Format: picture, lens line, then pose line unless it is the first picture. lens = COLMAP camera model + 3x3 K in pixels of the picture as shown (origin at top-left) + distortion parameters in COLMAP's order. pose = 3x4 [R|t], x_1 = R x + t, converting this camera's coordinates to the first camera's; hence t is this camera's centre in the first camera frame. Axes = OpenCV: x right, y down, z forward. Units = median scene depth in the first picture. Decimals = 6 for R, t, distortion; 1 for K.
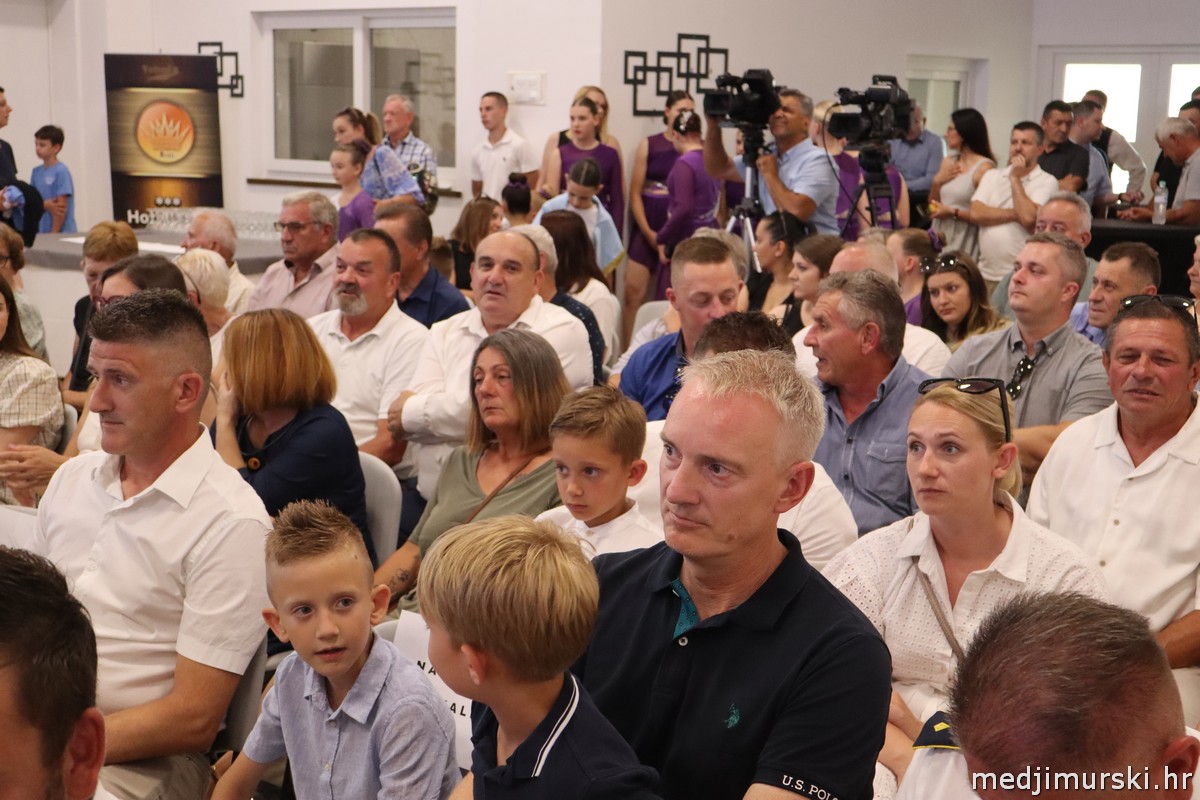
lens RADIAL K [[1715.6, 0, 593.8], [0, 1715.6, 391.4], [0, 0, 1]] dist [0.103179, 0.000000]
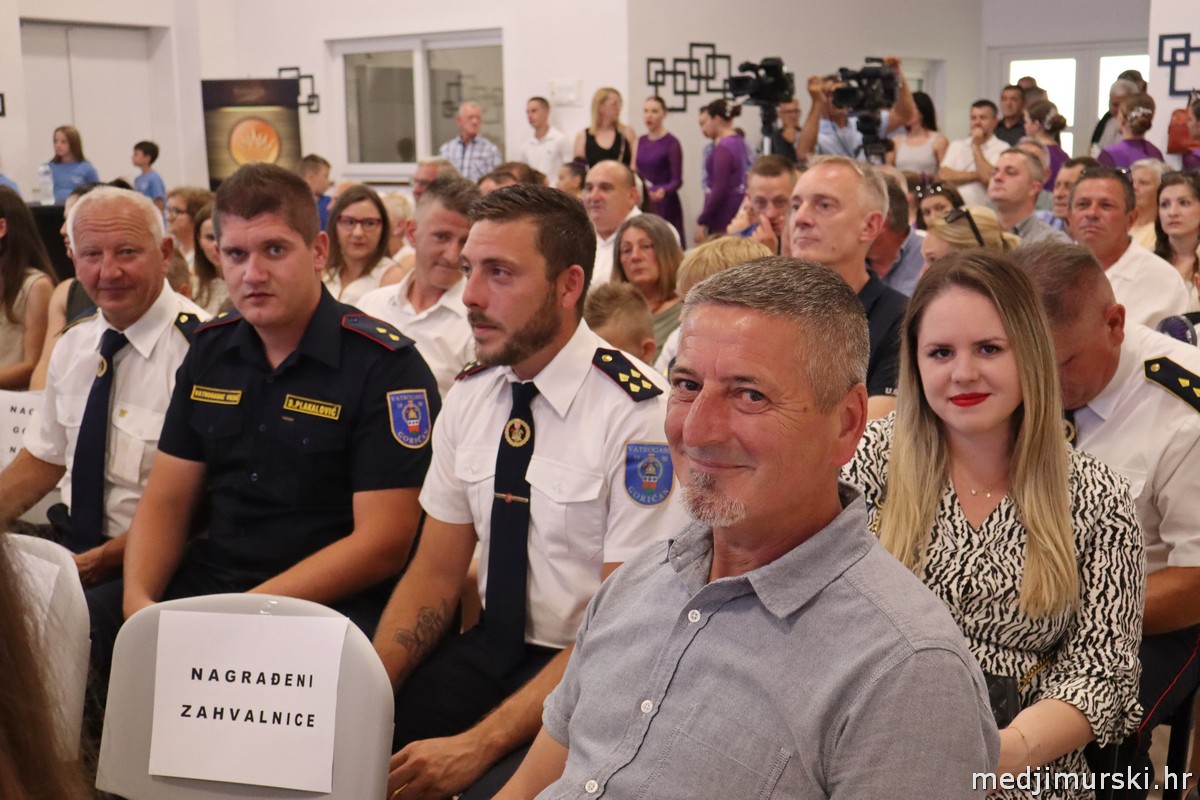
lens RADIAL K [[1579.0, 0, 600.2], [0, 1579.0, 406.6], [0, 0, 1]] dist [0.124155, 0.000000]
pose [[0.999193, -0.037283, 0.014940, -0.039340], [0.037265, 0.999304, 0.001487, 0.042051], [-0.014985, -0.000929, 0.999887, -0.107980]]
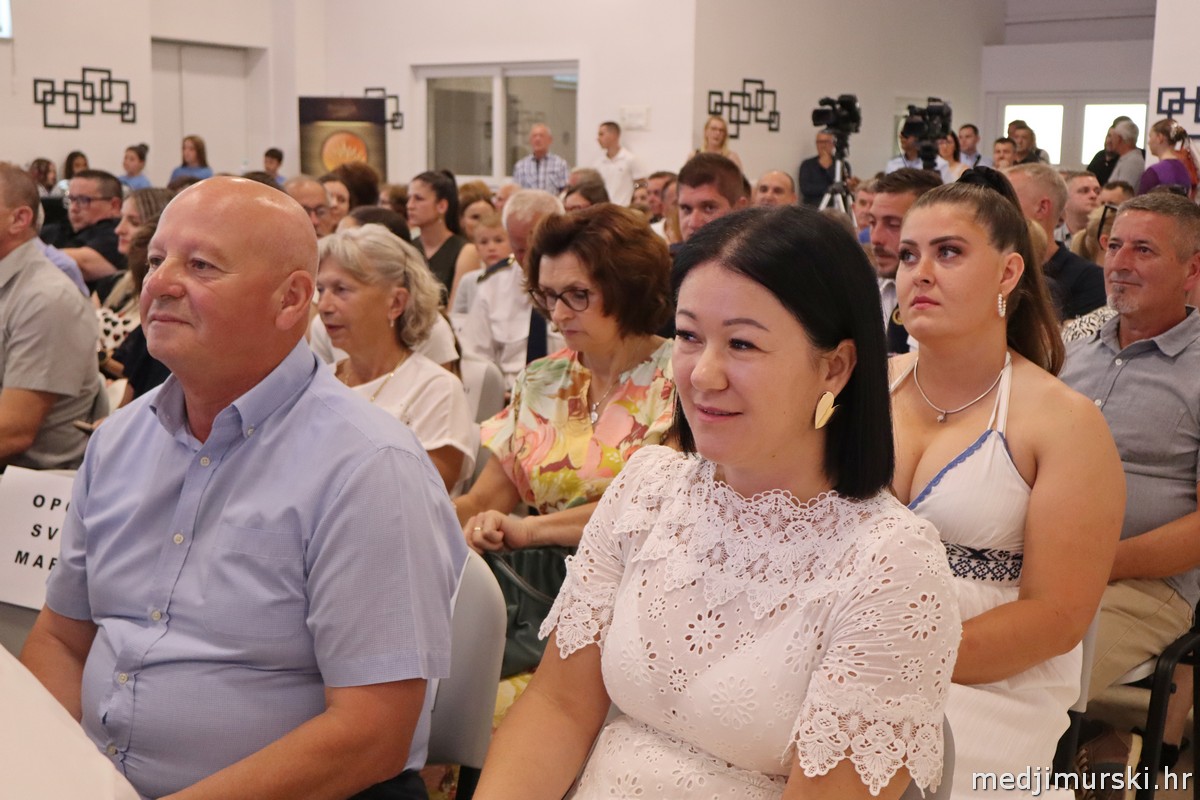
lens RADIAL K [[1579.0, 0, 601.6], [0, 1579.0, 399.2], [0, 0, 1]] dist [0.124155, 0.000000]
pose [[0.998032, -0.009589, 0.061967, -0.145939], [0.010852, 0.999740, -0.020079, 0.073721], [-0.061758, 0.020711, 0.997876, -0.260528]]
